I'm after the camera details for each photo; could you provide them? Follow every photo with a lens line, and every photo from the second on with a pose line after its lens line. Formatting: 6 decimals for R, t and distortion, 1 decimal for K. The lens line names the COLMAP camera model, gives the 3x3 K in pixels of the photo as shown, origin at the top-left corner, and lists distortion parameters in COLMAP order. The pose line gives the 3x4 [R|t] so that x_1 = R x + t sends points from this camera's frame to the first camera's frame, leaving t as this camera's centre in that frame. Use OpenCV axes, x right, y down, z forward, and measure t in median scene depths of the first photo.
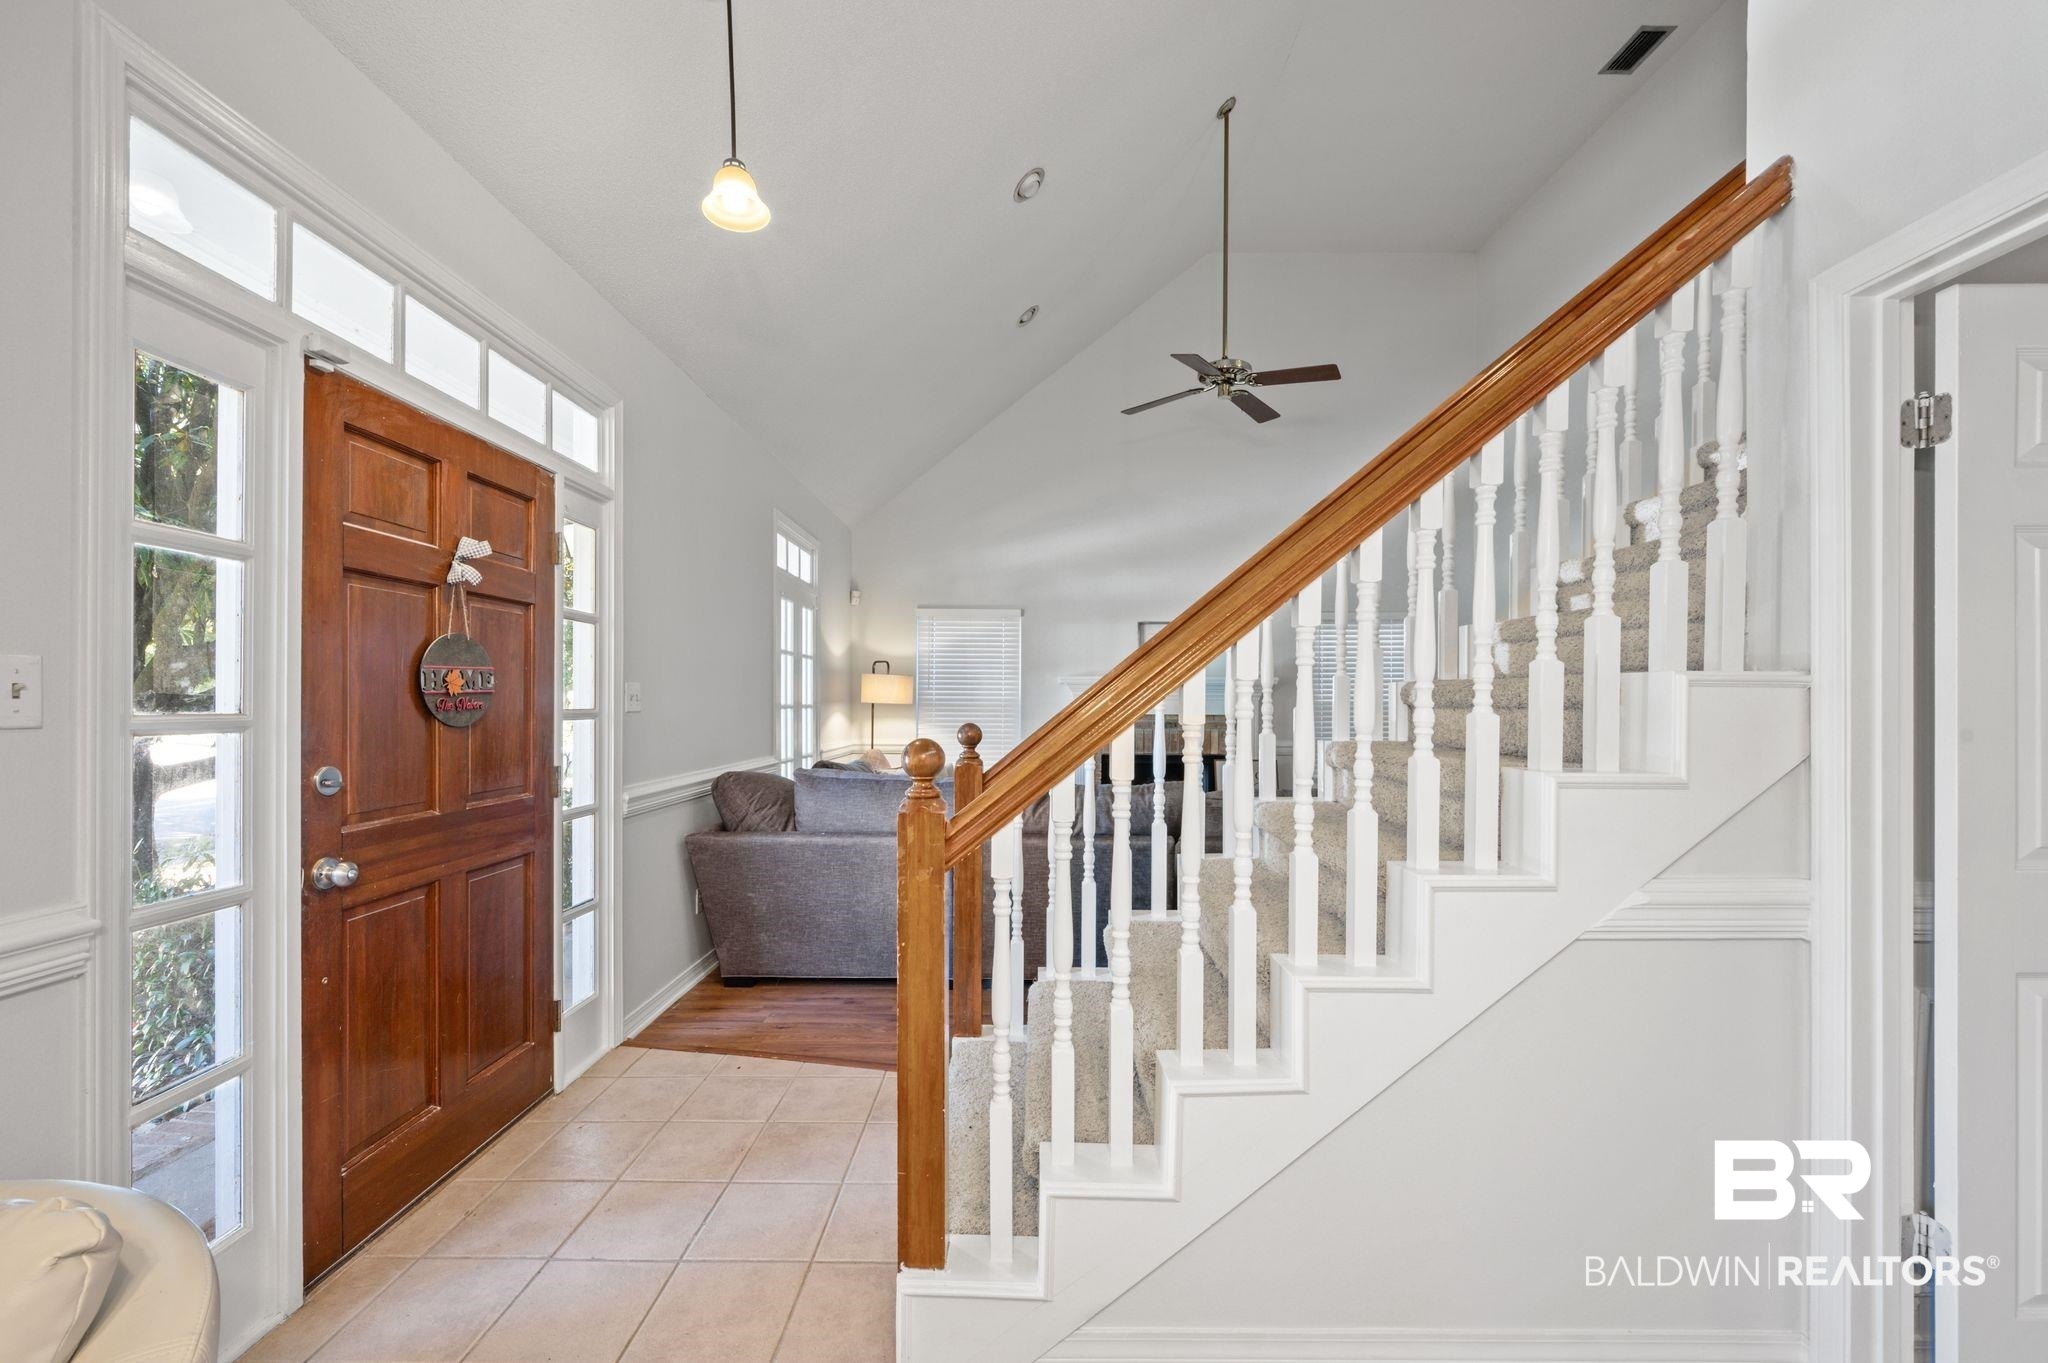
lens RADIAL K [[818.1, 0, 1031.5], [0, 818.1, 697.3], [0, 0, 1]] dist [0.000608, -0.000003]
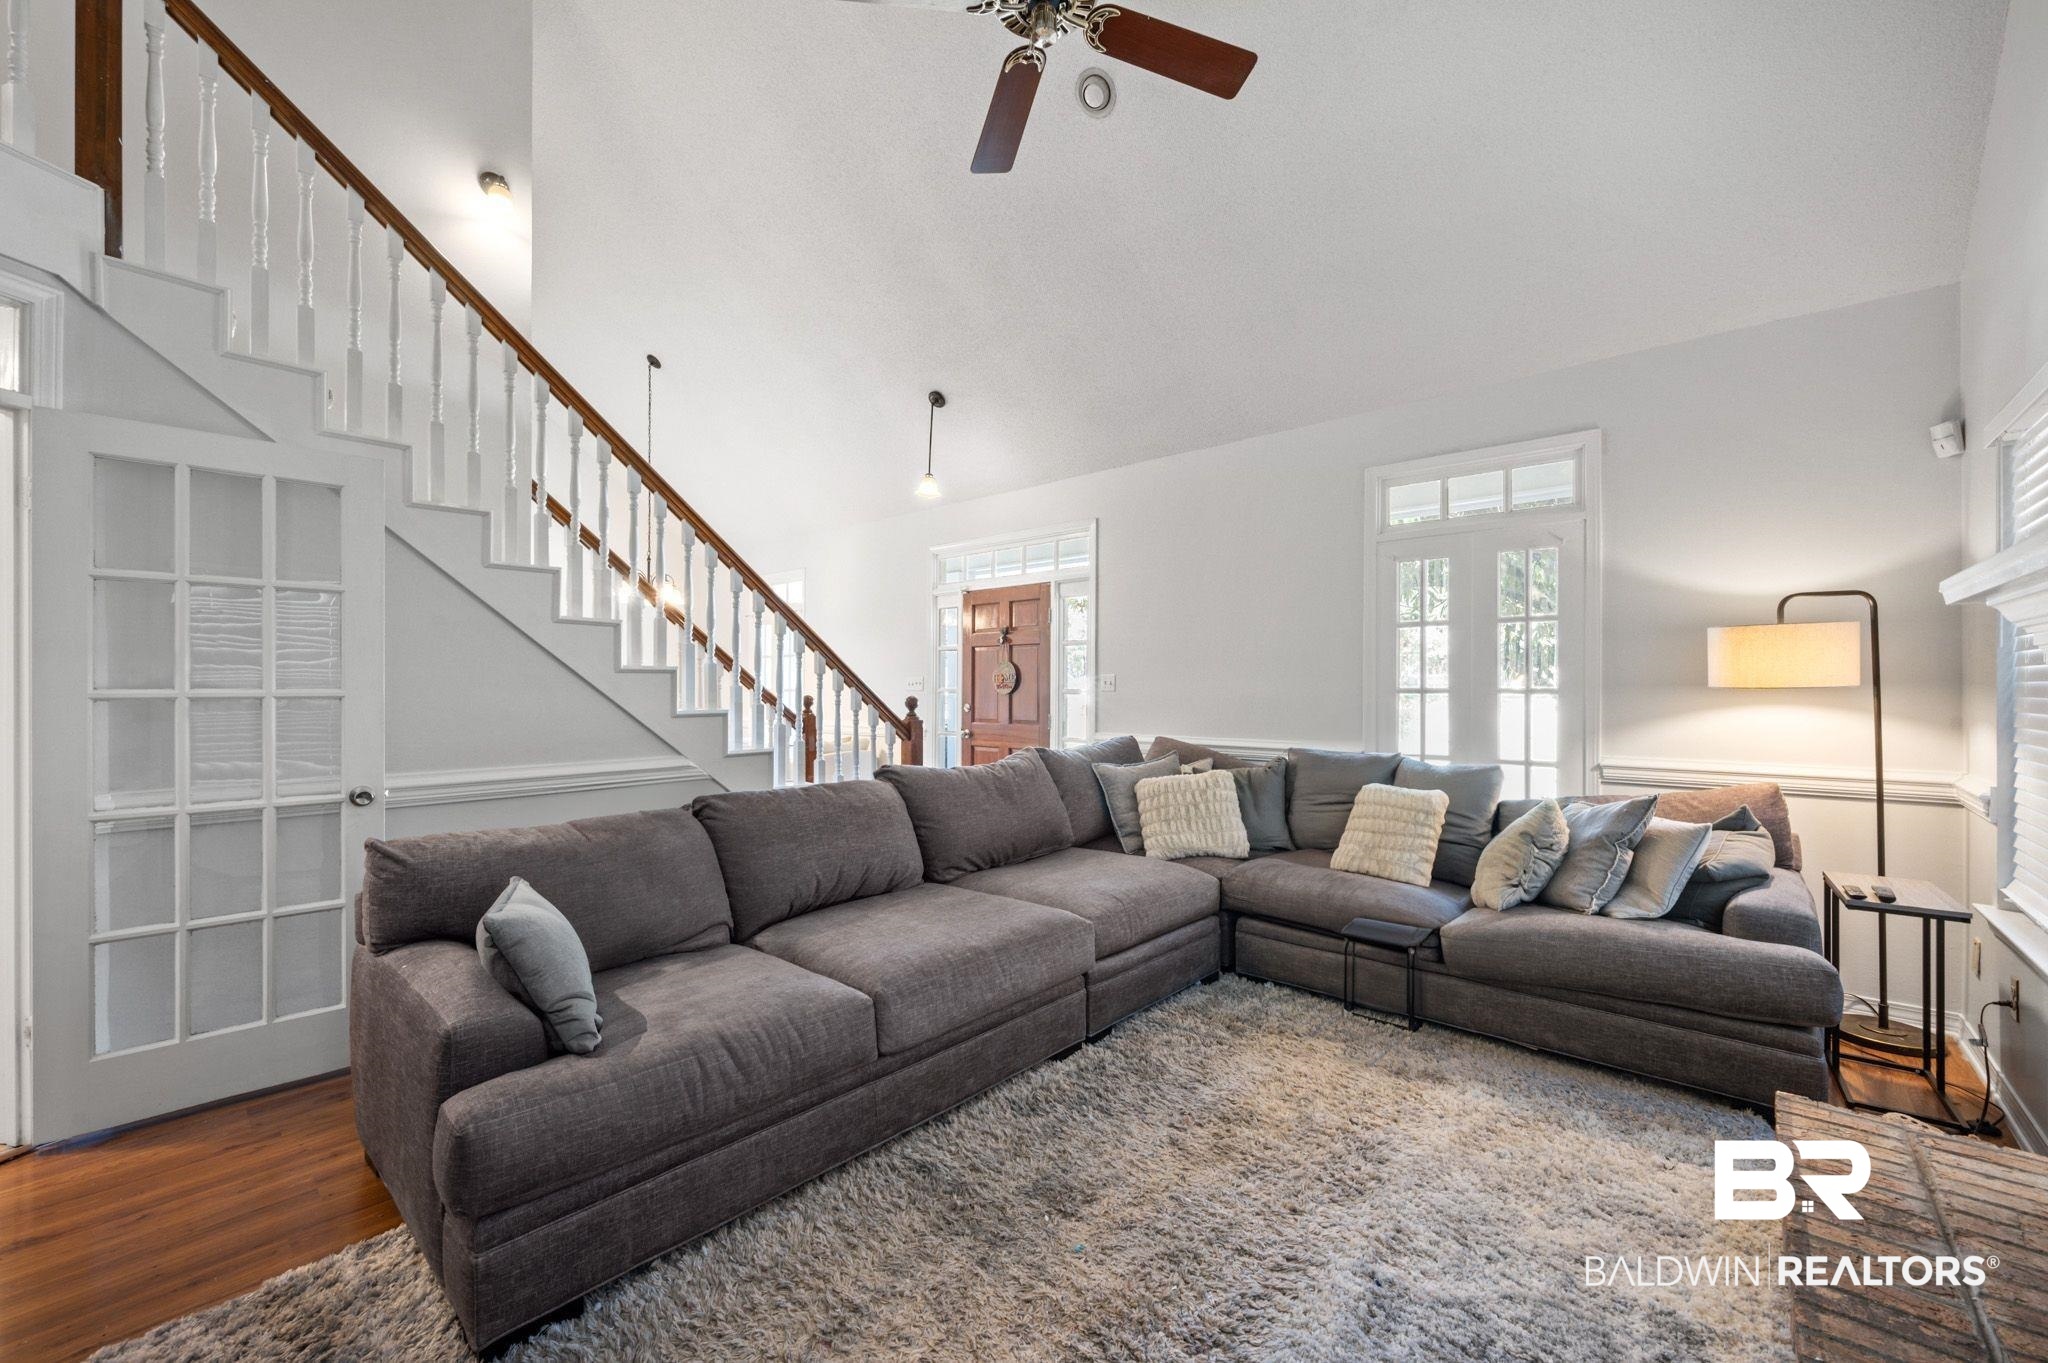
lens RADIAL K [[805.8, 0, 1026.4], [0, 805.8, 686.3], [0, 0, 1]] dist [-0.000469, -0.000270]
pose [[-0.656418, -0.004389, -0.754384, 0.442168], [0.002101, 0.999969, -0.007646, 0.009417], [0.754394, -0.006604, -0.656388, 0.967730]]
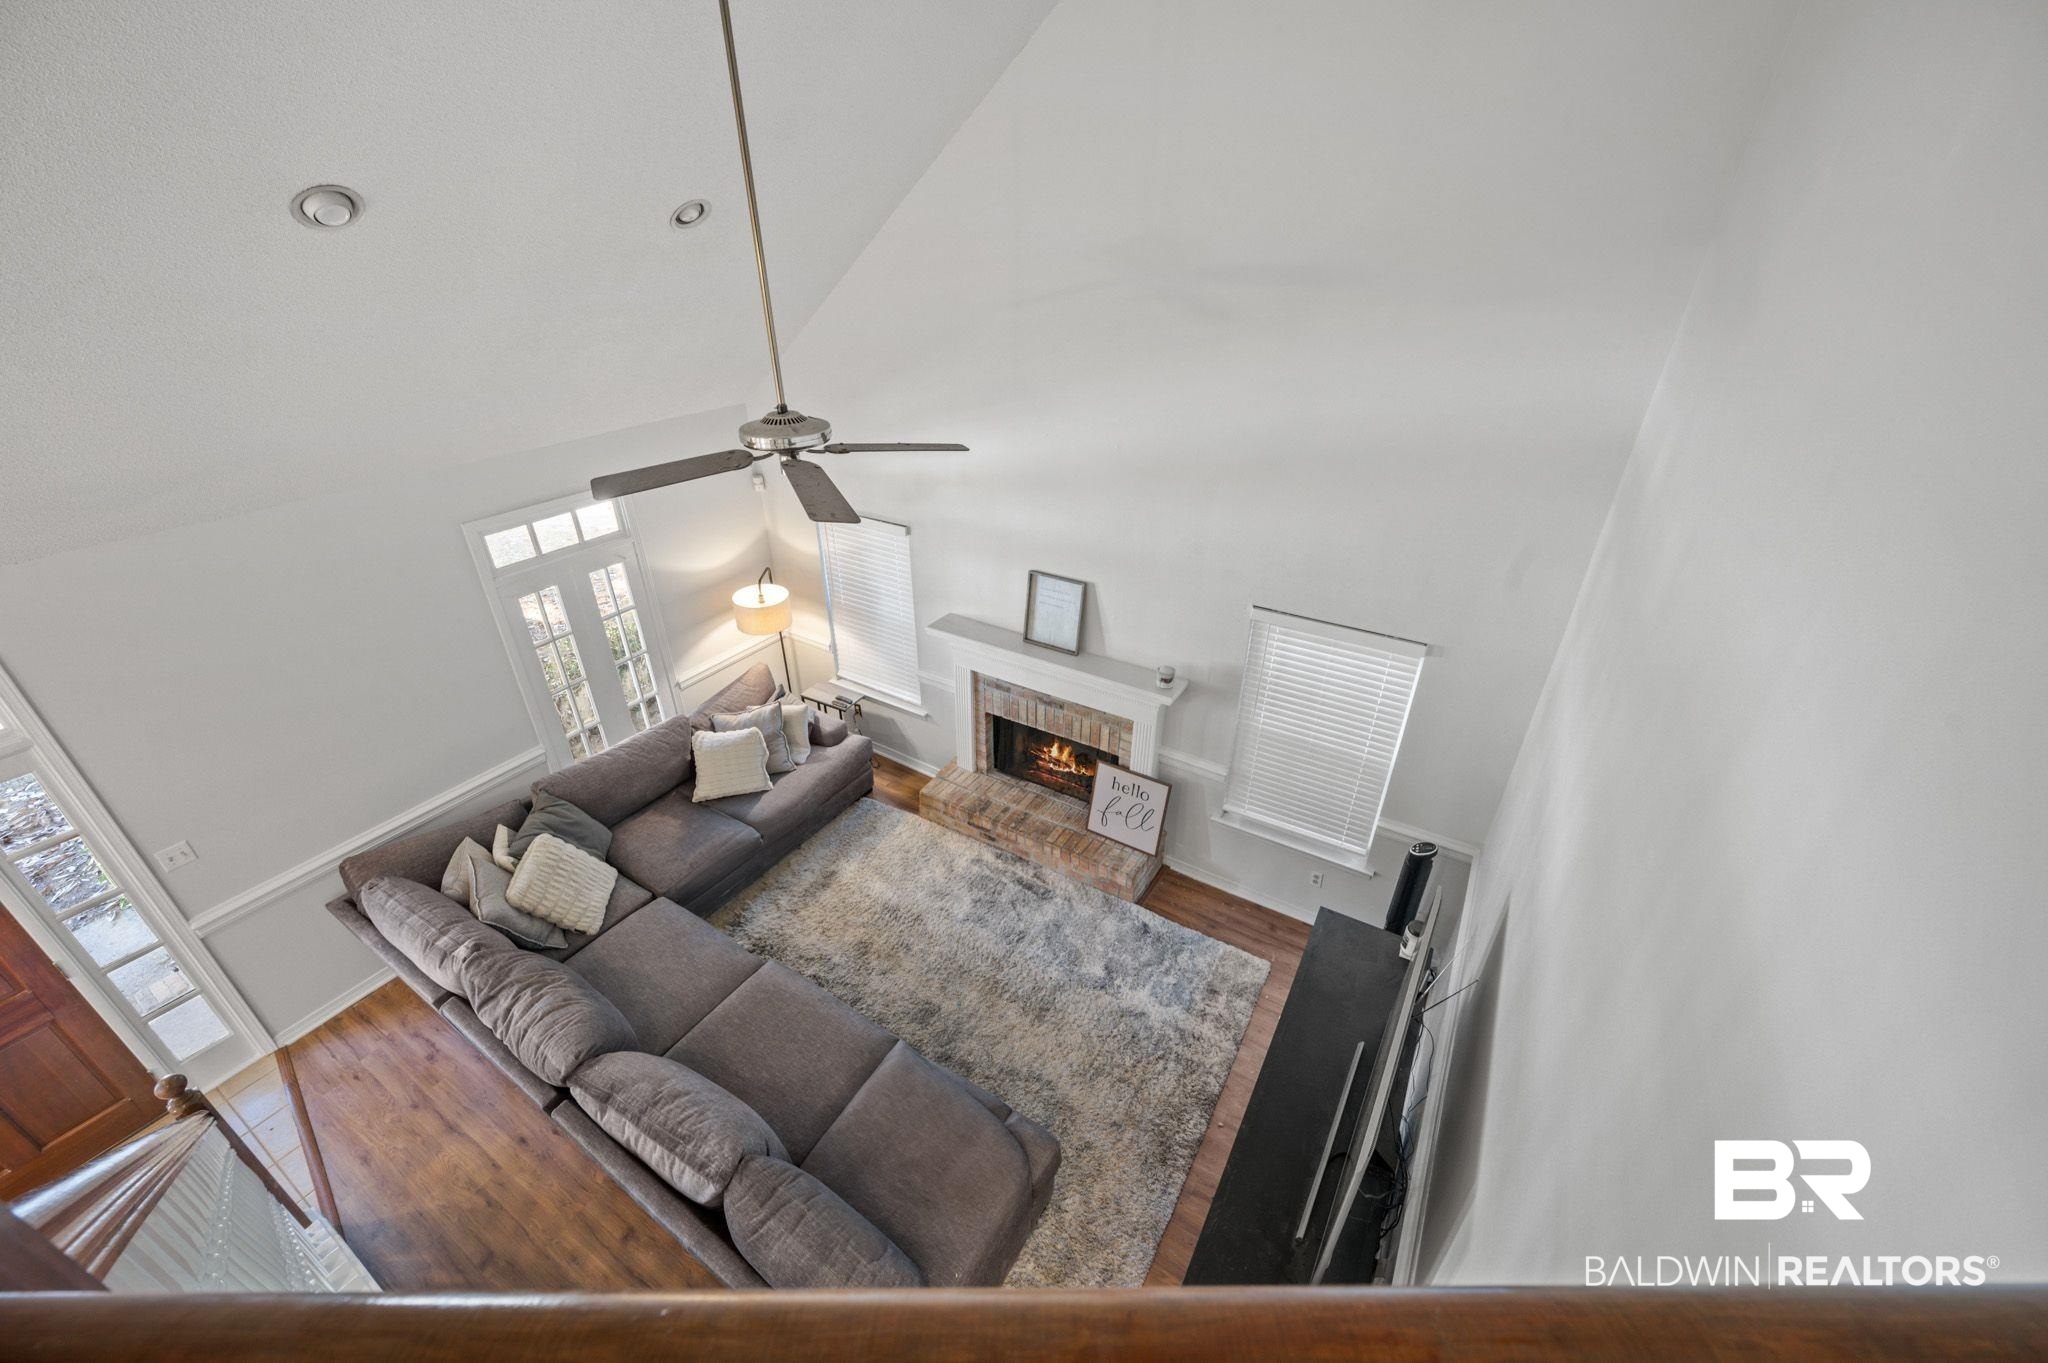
lens RADIAL K [[805.8, 0, 1026.4], [0, 805.8, 686.3], [0, 0, 1]] dist [-0.000469, -0.000270]
pose [[0.854656, 0.258256, -0.450407, 0.520037], [0.004391, 0.863885, 0.503669, -0.396147], [0.519176, -0.432442, 0.737191, 0.431335]]
